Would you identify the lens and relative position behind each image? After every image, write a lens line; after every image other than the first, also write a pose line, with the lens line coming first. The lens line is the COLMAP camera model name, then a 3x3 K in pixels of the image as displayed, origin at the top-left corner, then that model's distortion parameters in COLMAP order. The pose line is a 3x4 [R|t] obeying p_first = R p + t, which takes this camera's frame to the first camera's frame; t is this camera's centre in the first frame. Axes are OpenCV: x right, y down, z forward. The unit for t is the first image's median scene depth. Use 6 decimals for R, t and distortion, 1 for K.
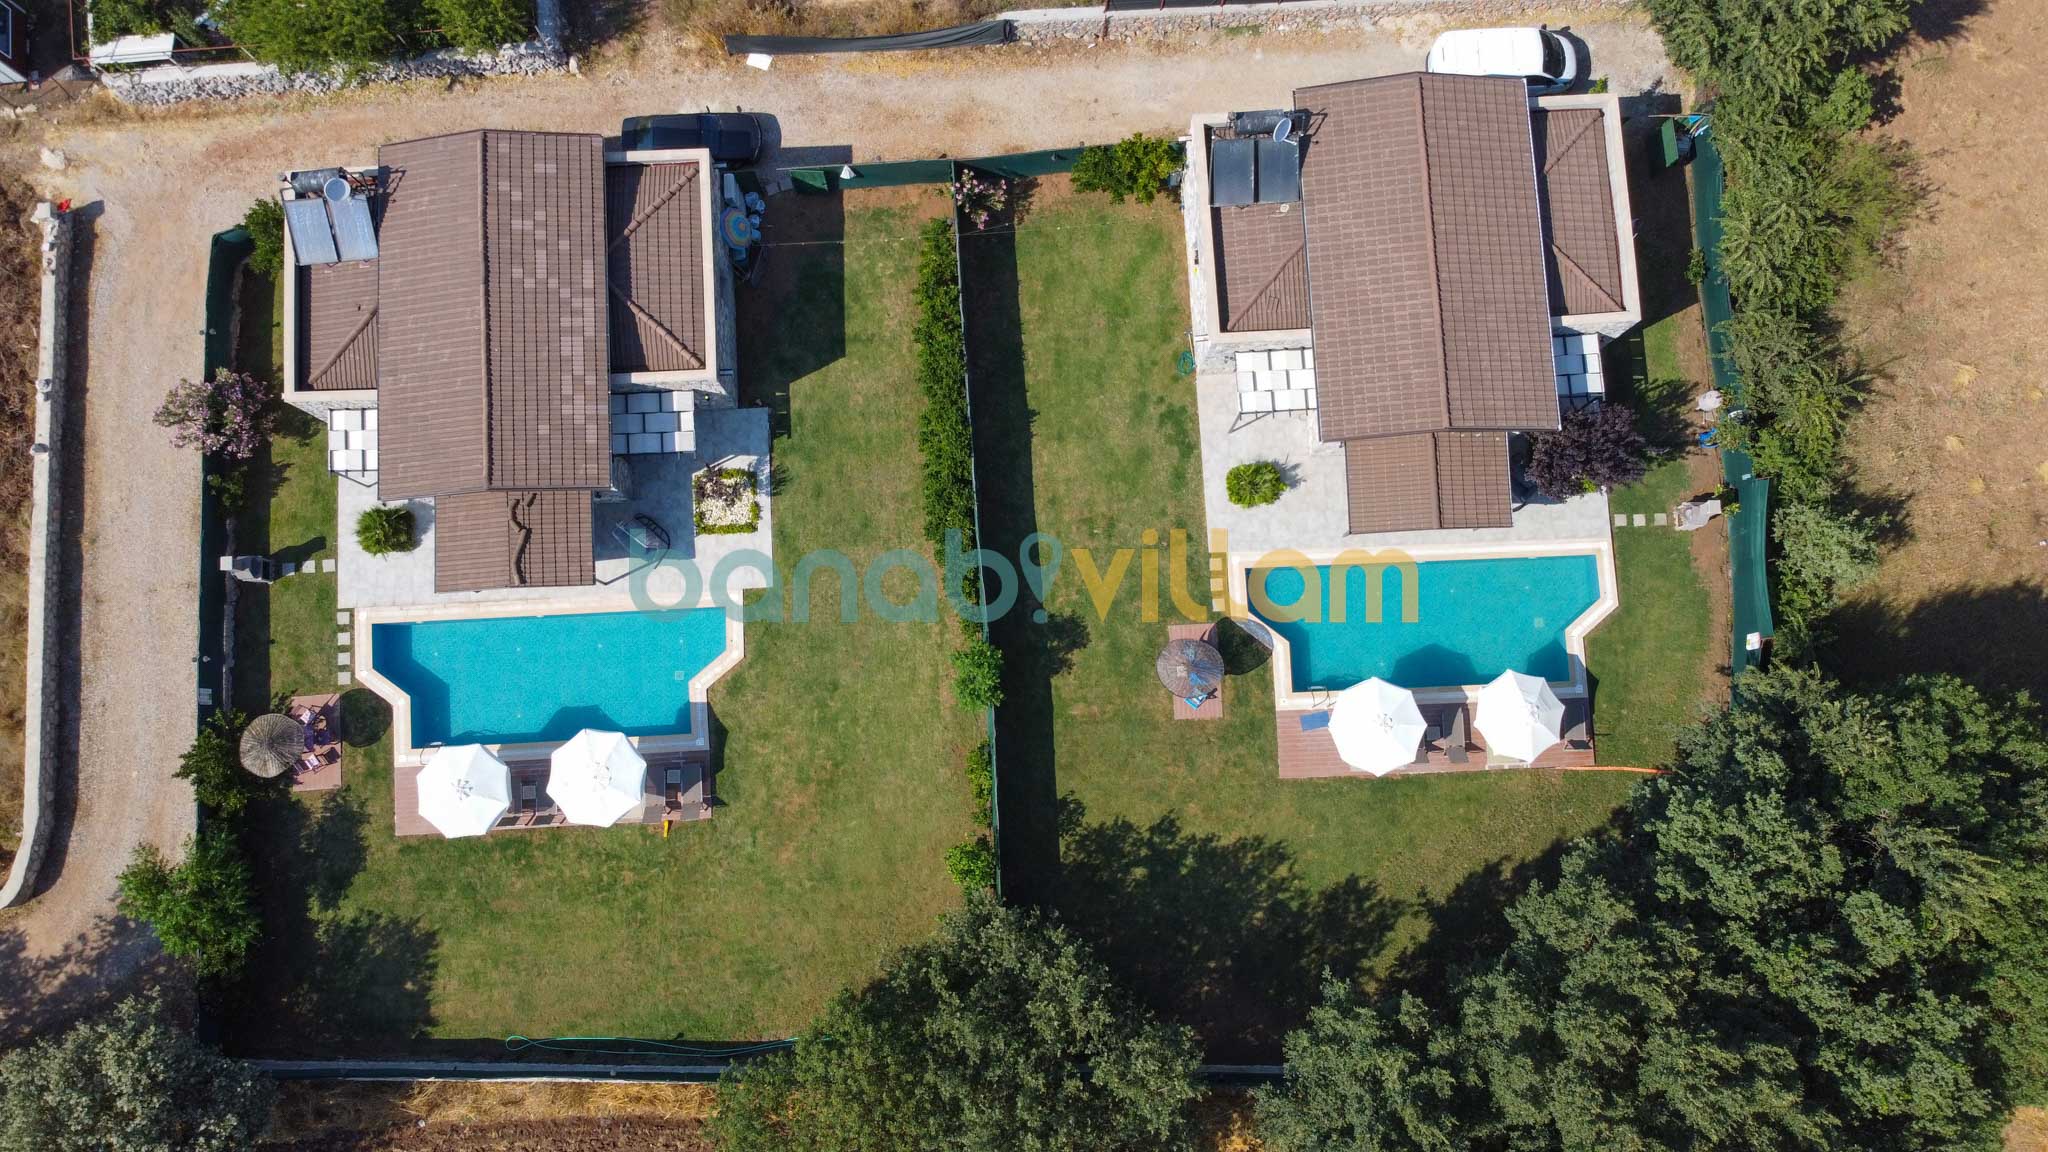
lens RADIAL K [[1555.5, 0, 1014.9], [0, 1555.5, 569.9], [0, 0, 1]] dist [0.002062, -0.002246]
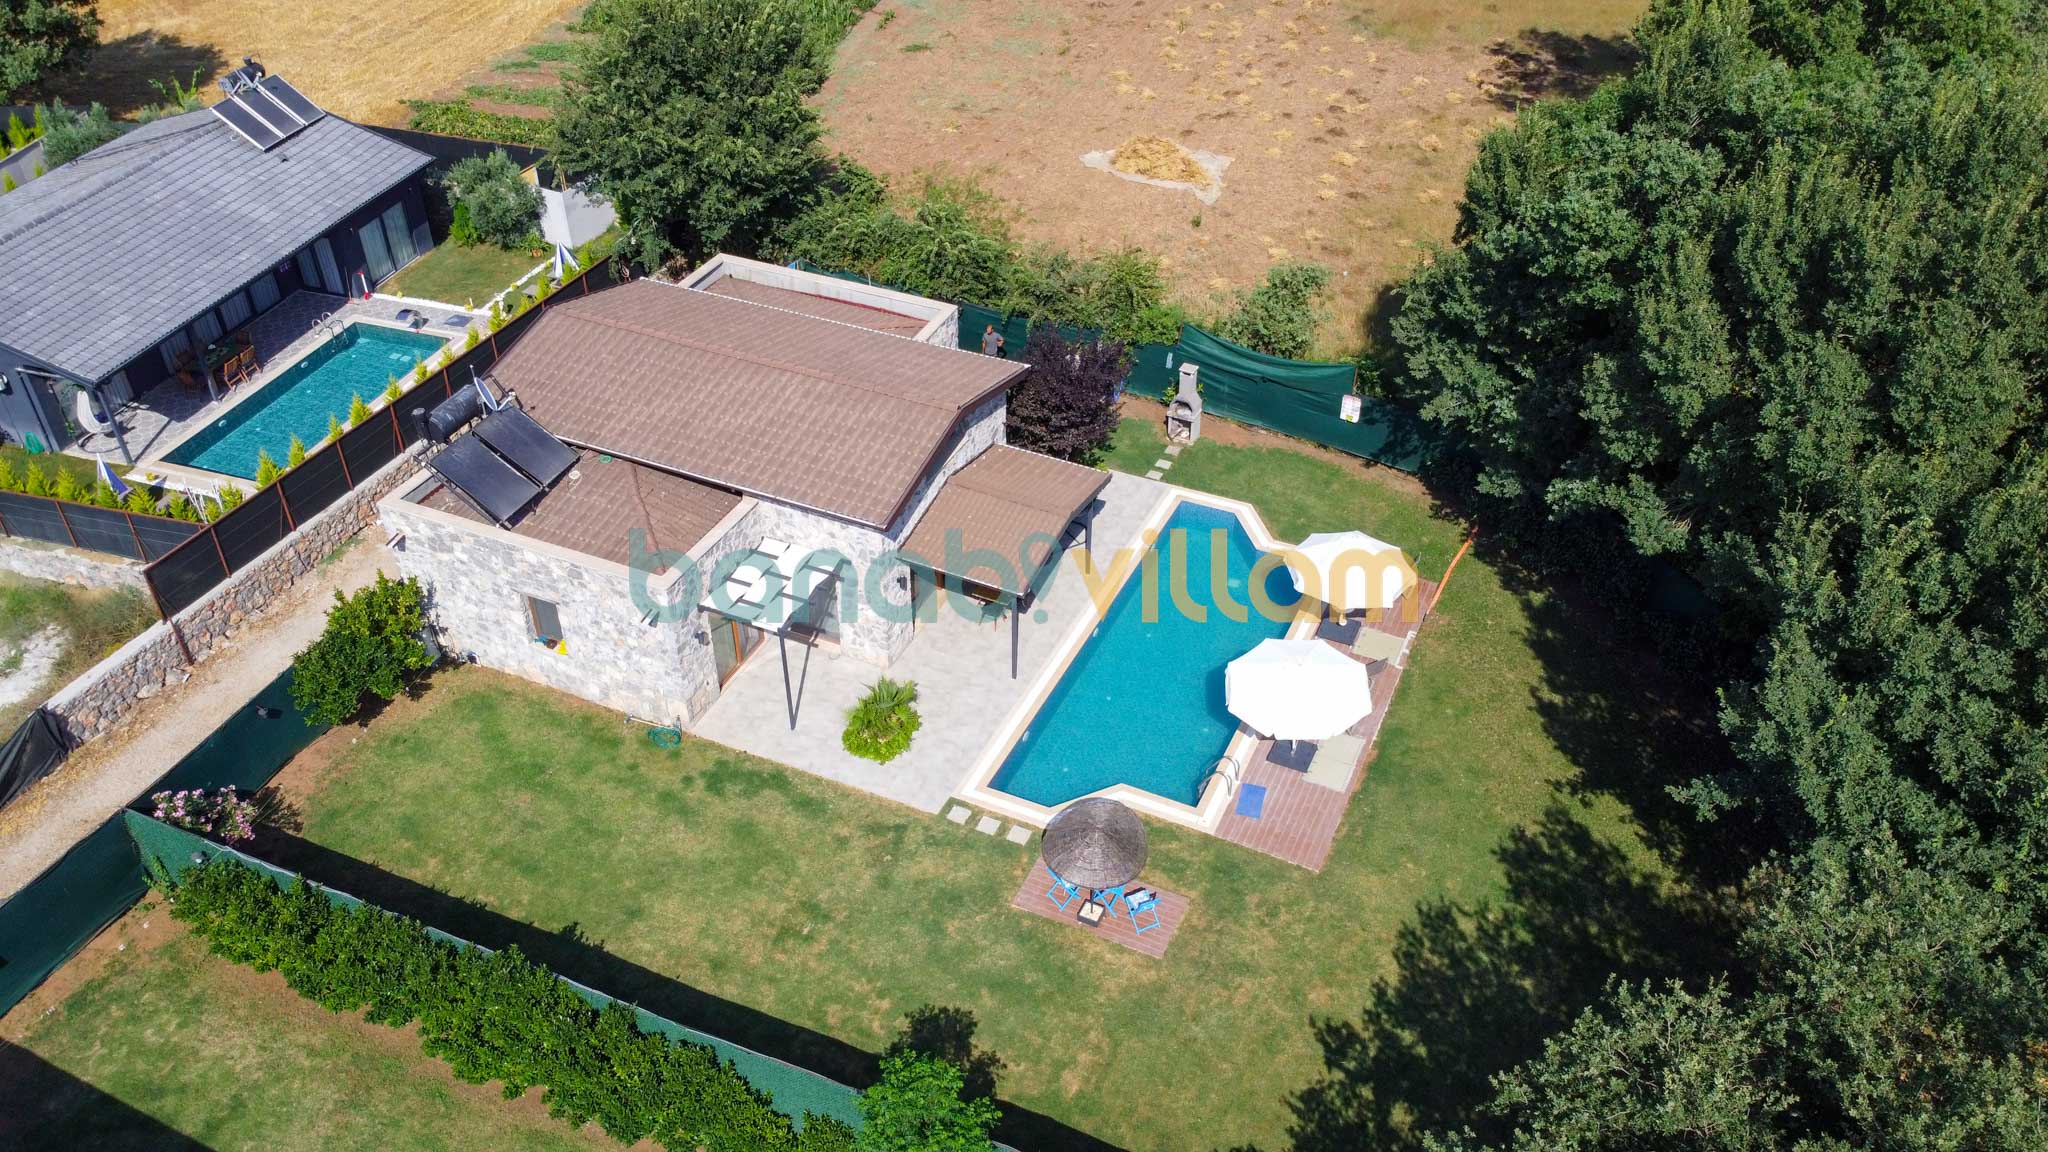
lens RADIAL K [[1555.5, 0, 1009.6], [0, 1555.5, 567.7], [0, 0, 1]] dist [0.002062, -0.002246]
pose [[0.465431, -0.536331, 0.704076, -0.249544], [0.877276, 0.384982, -0.286665, 0.156840], [-0.117309, 0.751091, 0.649693, 0.531714]]
